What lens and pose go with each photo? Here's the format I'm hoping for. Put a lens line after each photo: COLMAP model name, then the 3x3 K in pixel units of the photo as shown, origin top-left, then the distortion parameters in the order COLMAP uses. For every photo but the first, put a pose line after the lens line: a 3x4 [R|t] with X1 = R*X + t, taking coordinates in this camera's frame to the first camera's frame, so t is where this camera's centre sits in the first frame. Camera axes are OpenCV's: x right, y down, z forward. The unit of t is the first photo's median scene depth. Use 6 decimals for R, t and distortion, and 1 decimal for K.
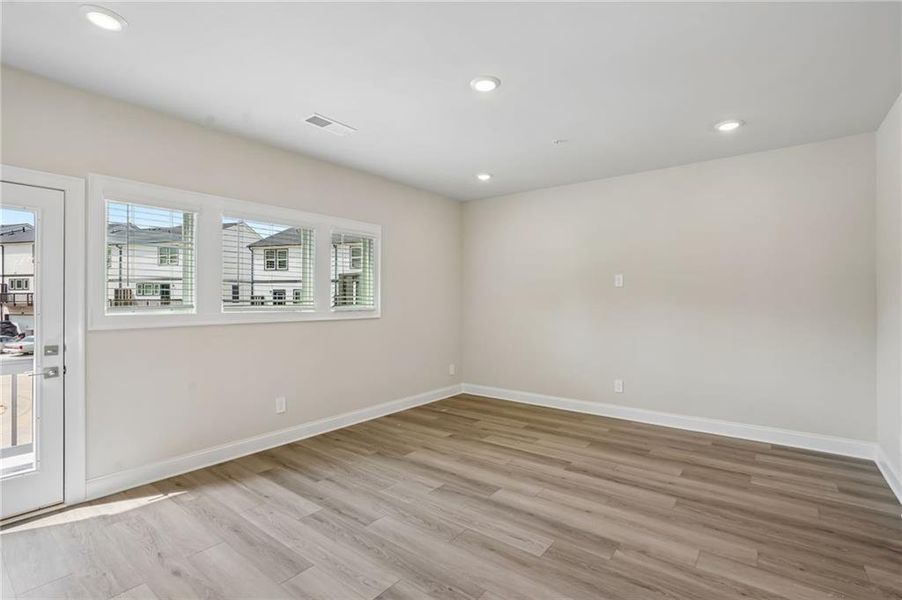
lens RADIAL K [[413.6, 0, 451.0], [0, 413.6, 301.8], [0, 0, 1]] dist [0.003502, 0.000135]
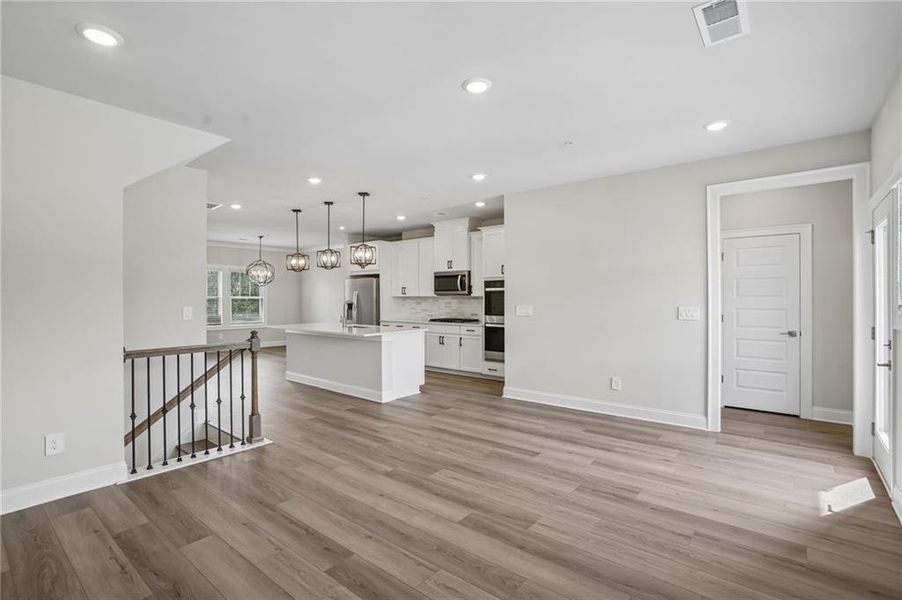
lens RADIAL K [[413.6, 0, 490.4], [0, 413.6, 296.1], [0, 0, 1]] dist [0.003502, 0.000135]
pose [[-0.997064, 0.000842, -0.076571, 0.127355], [0.000770, 0.999999, 0.000973, -0.004999], [0.076571, 0.000911, -0.997064, 1.969052]]
